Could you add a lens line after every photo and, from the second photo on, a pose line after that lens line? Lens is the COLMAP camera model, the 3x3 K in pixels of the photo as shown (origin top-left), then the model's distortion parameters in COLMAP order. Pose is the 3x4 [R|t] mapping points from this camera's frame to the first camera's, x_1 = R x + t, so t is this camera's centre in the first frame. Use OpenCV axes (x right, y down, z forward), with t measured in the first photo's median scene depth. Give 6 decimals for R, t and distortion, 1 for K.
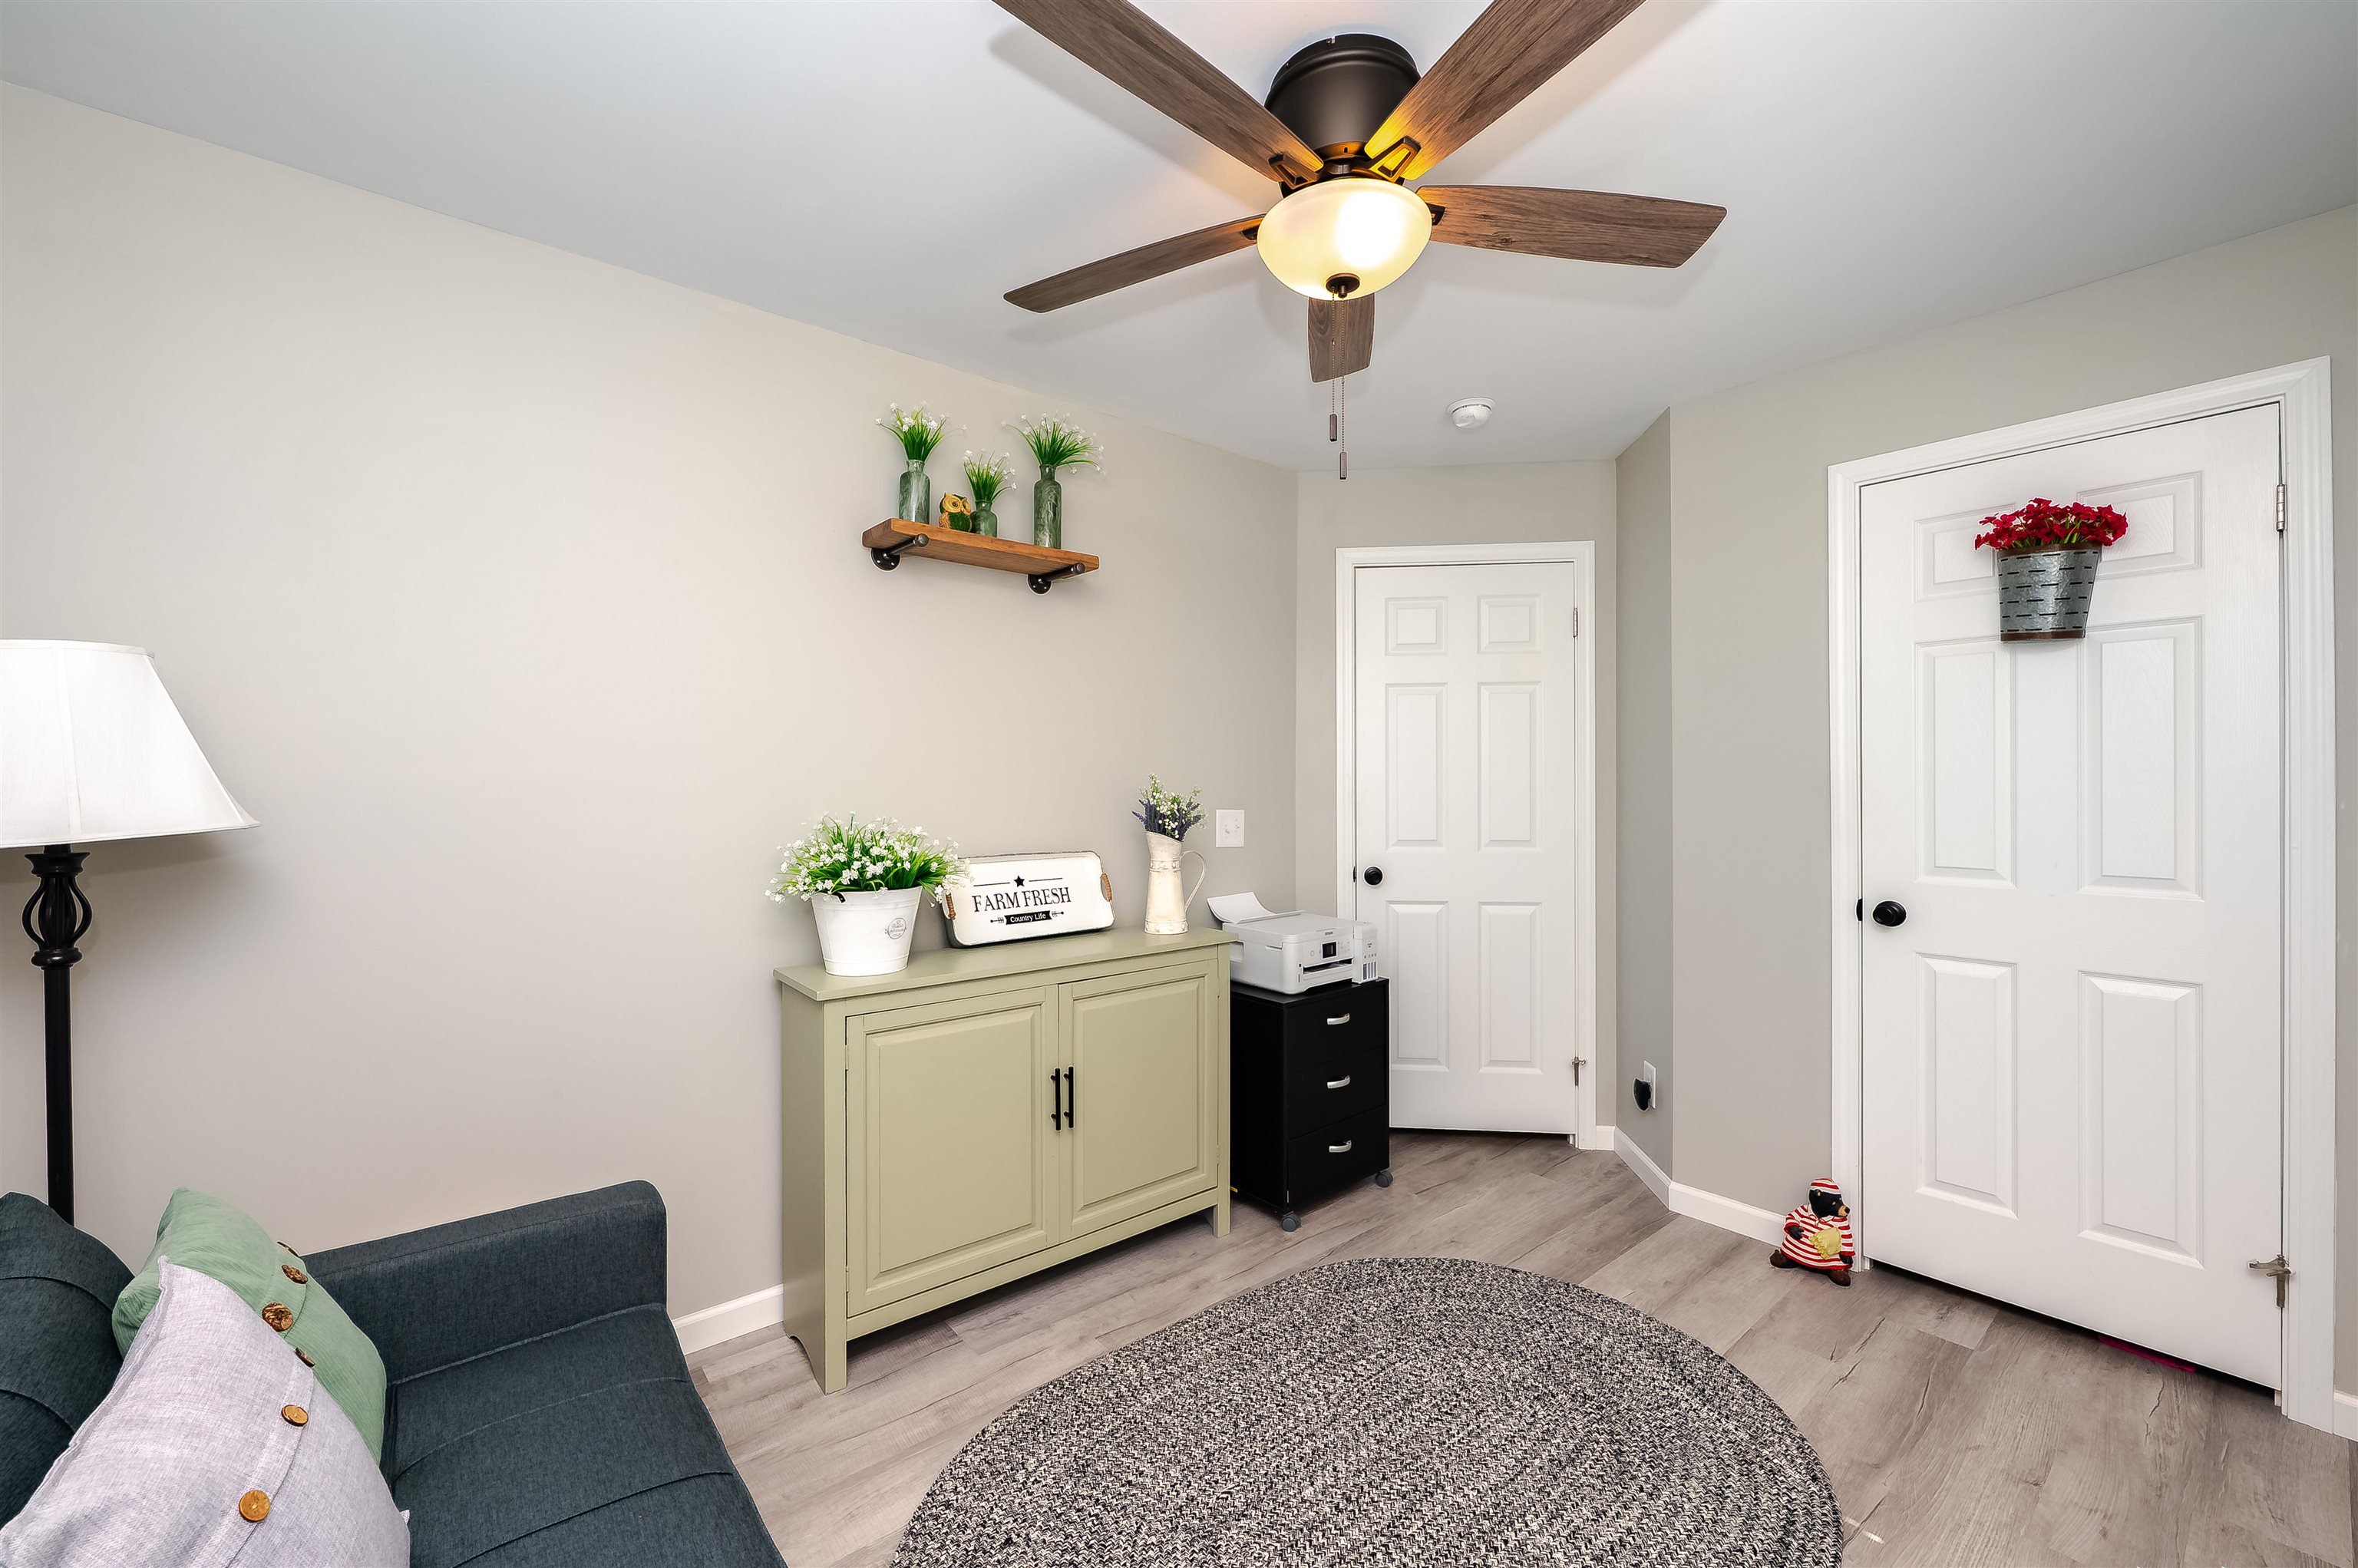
lens RADIAL K [[931.2, 0, 1179.0], [0, 931.2, 784.0], [0, 0, 1]] dist [-0.001137, -0.000259]
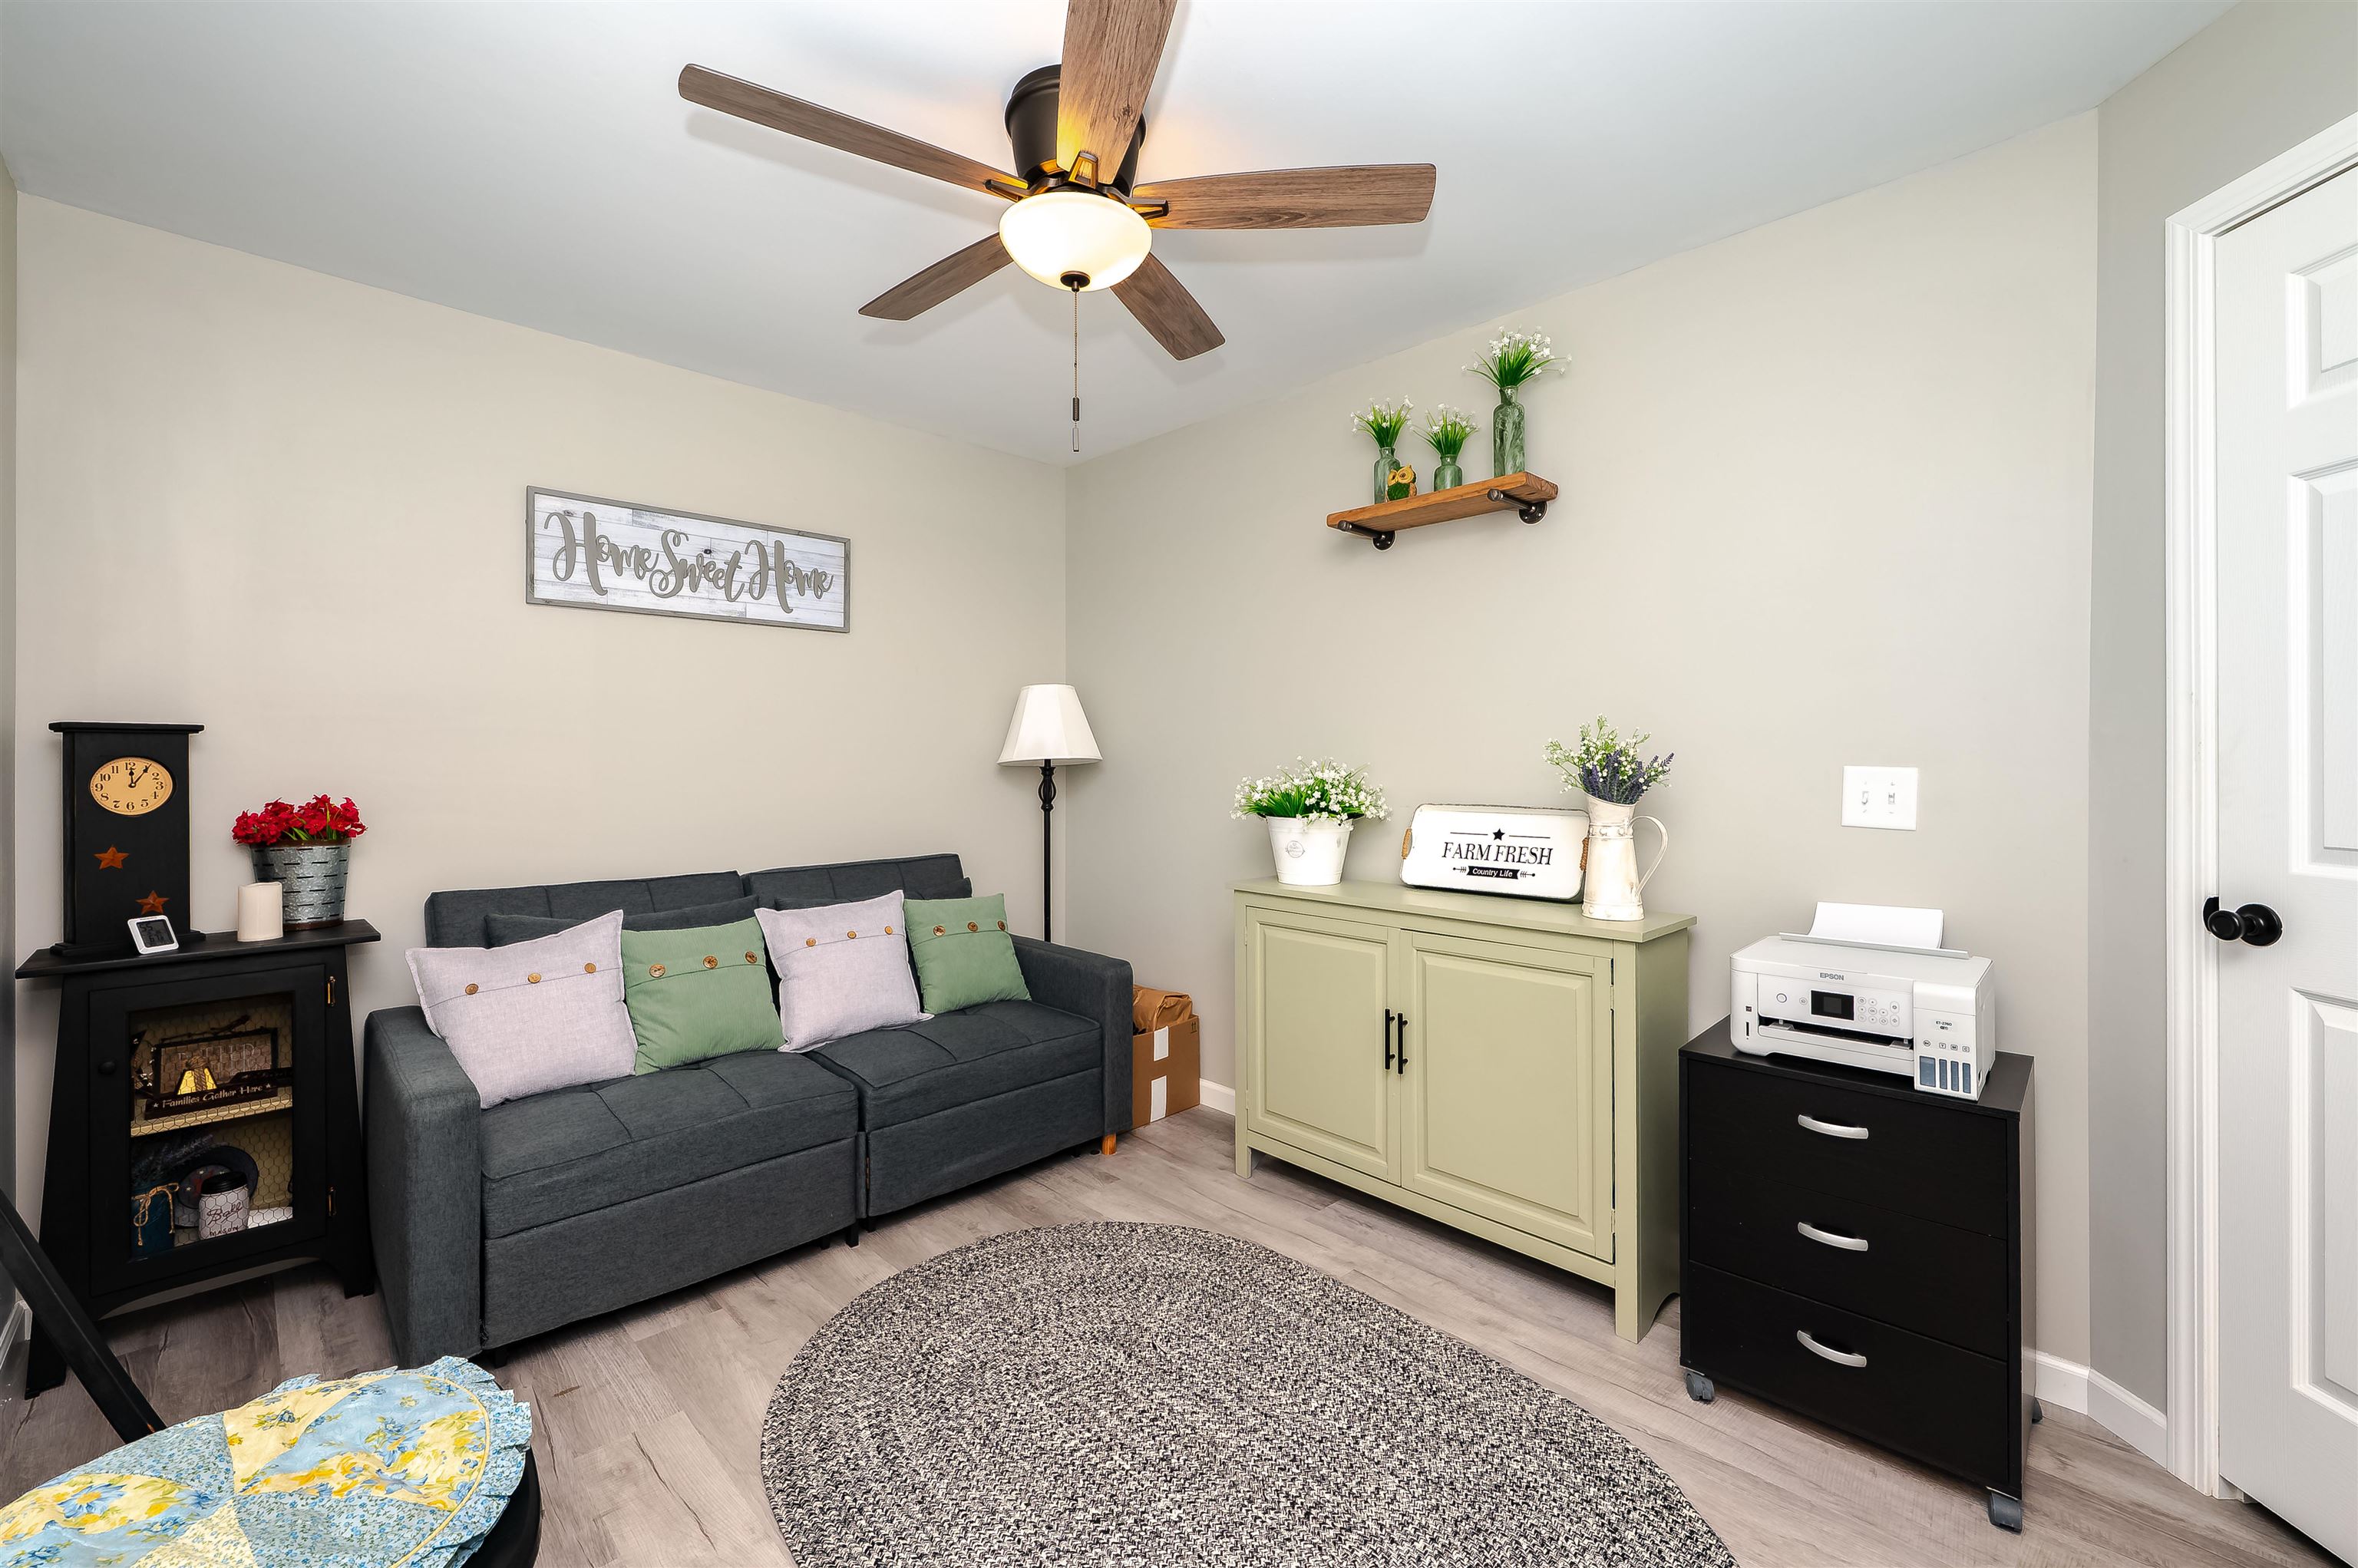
lens RADIAL K [[965.4, 0, 1181.9], [0, 965.4, 759.0], [0, 0, 1]] dist [-0.000694, -0.000229]
pose [[0.094738, 0.000974, -0.995502, 0.810725], [-0.000177, 1.000000, 0.000962, 0.027364], [0.995502, 0.000085, 0.094739, 0.606731]]
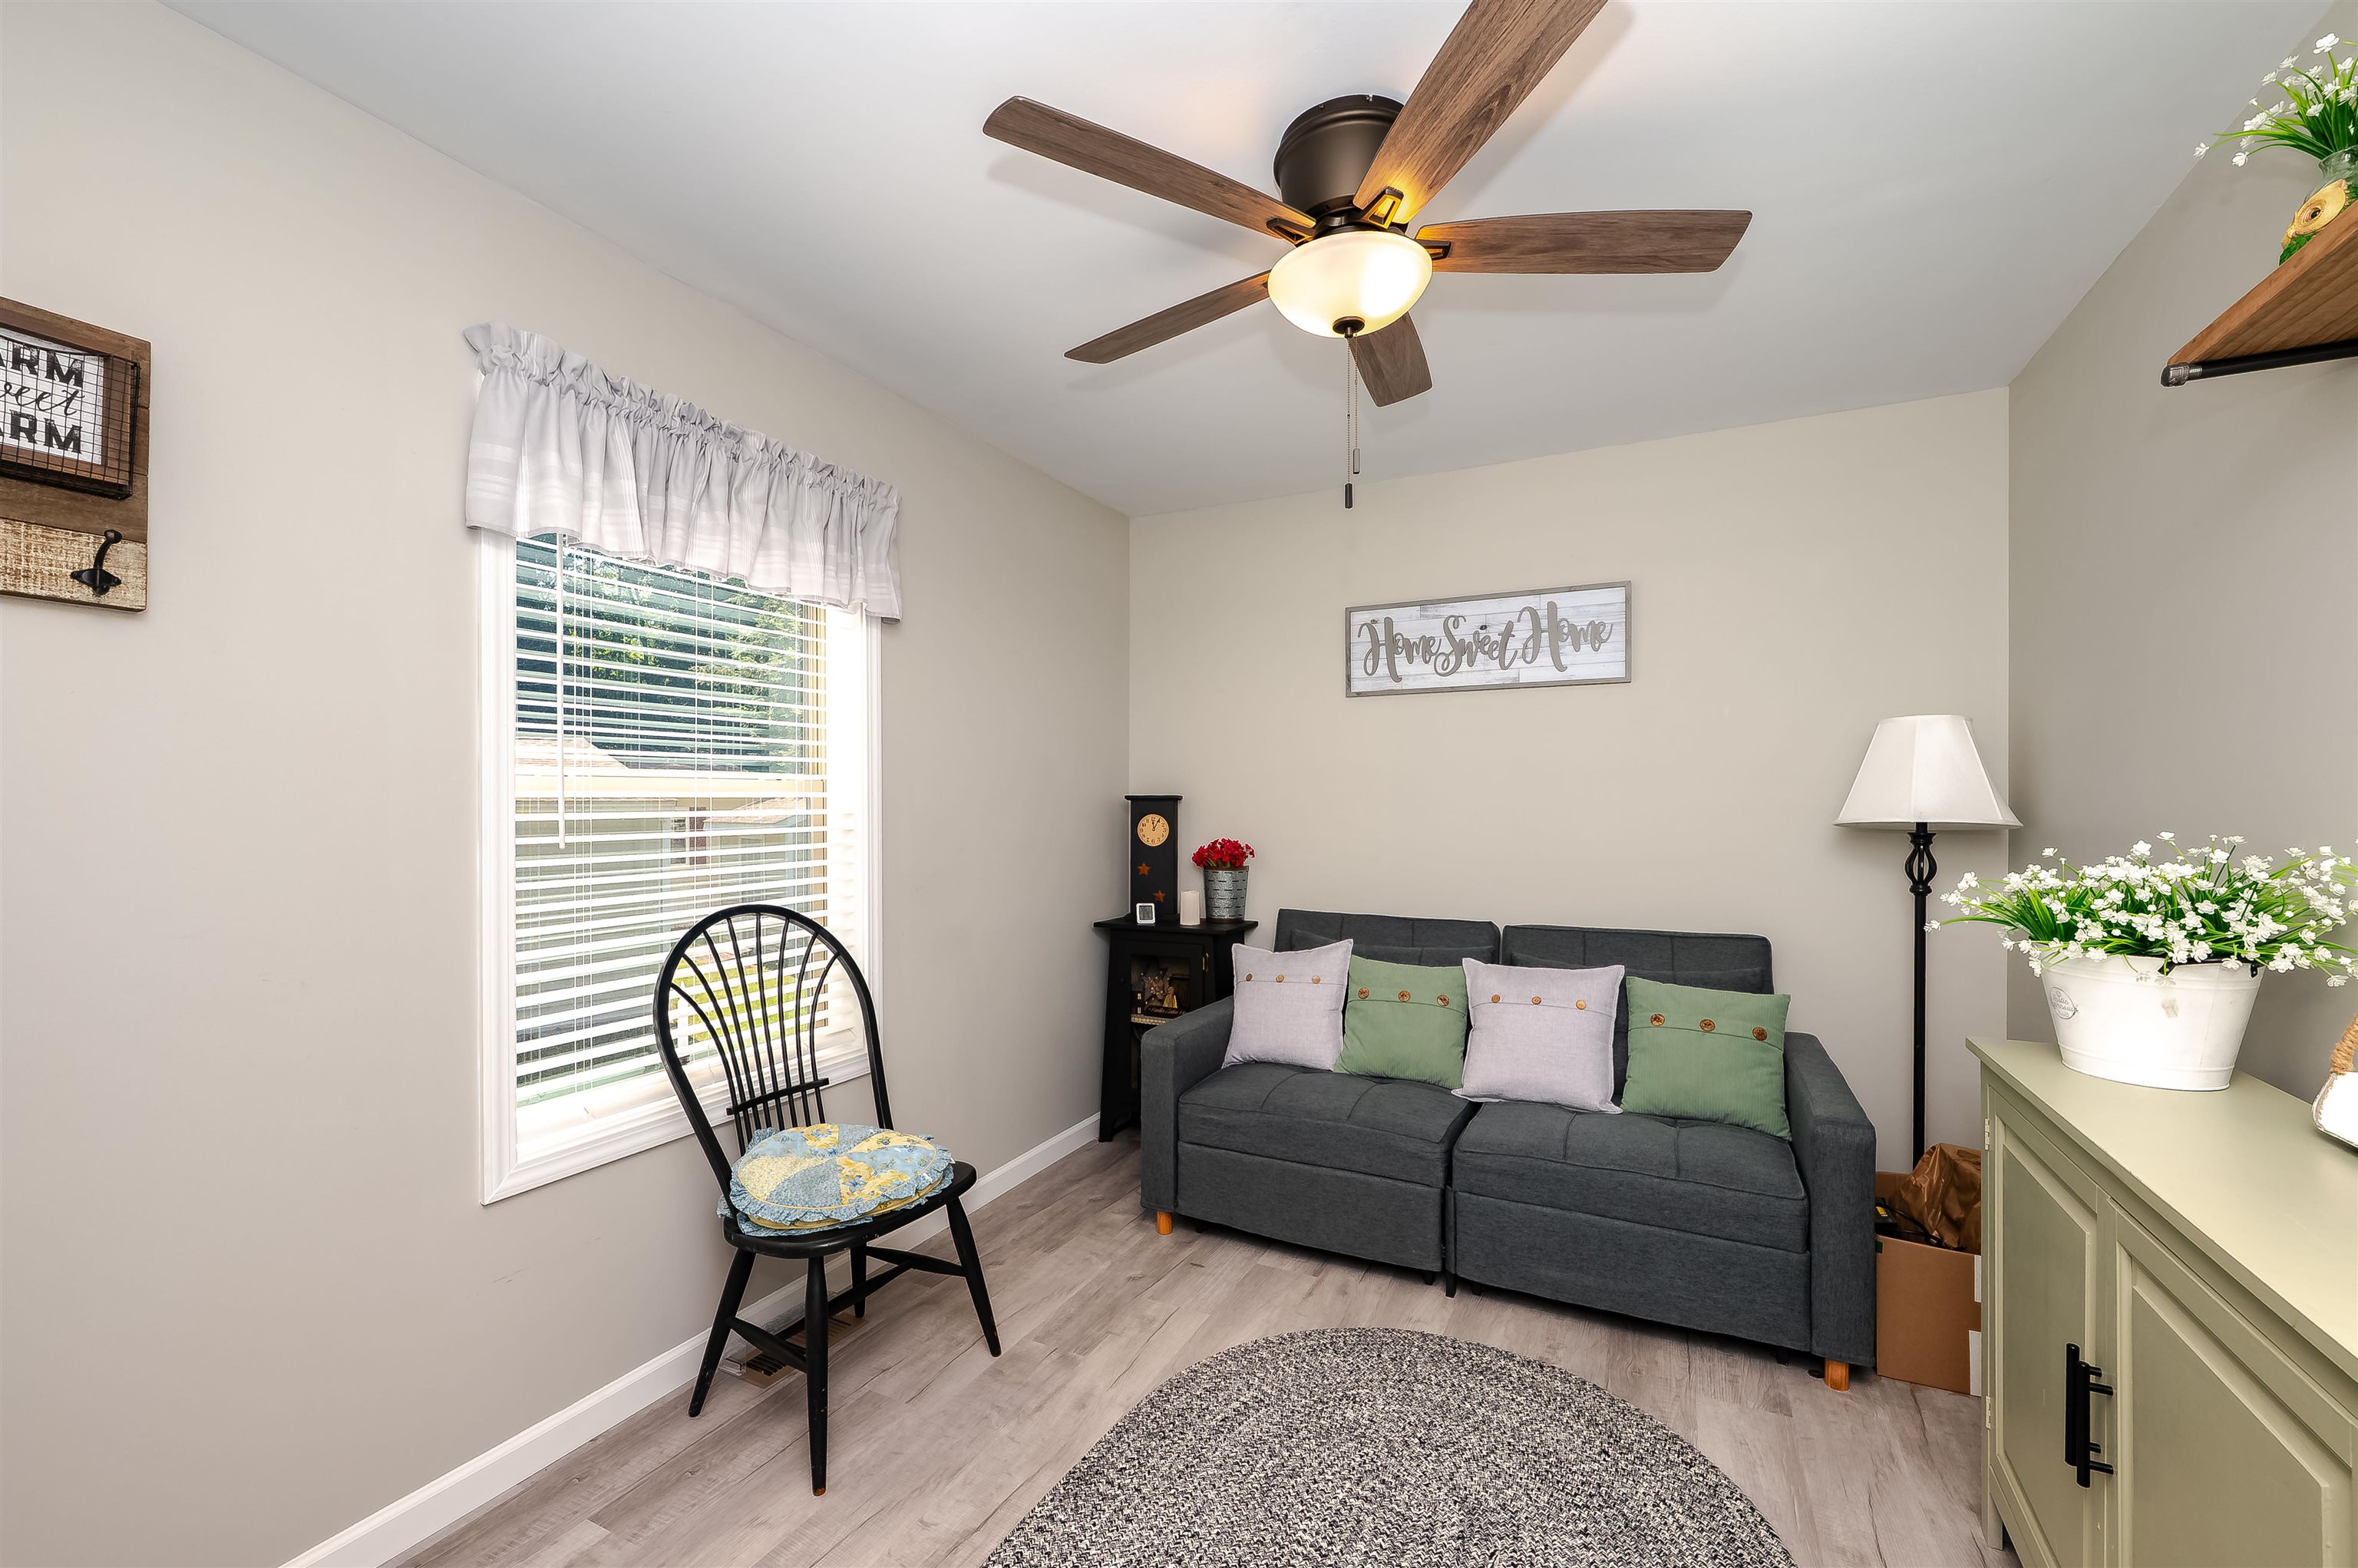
lens RADIAL K [[960.5, 0, 1180.6], [0, 960.5, 803.6], [0, 0, 1]] dist [0.000565, 0.000069]
pose [[-0.910834, 0.004290, -0.412750, 0.482229], [0.001835, 0.999978, 0.006343, 0.001962], [0.412768, 0.005020, -0.910822, 1.147586]]
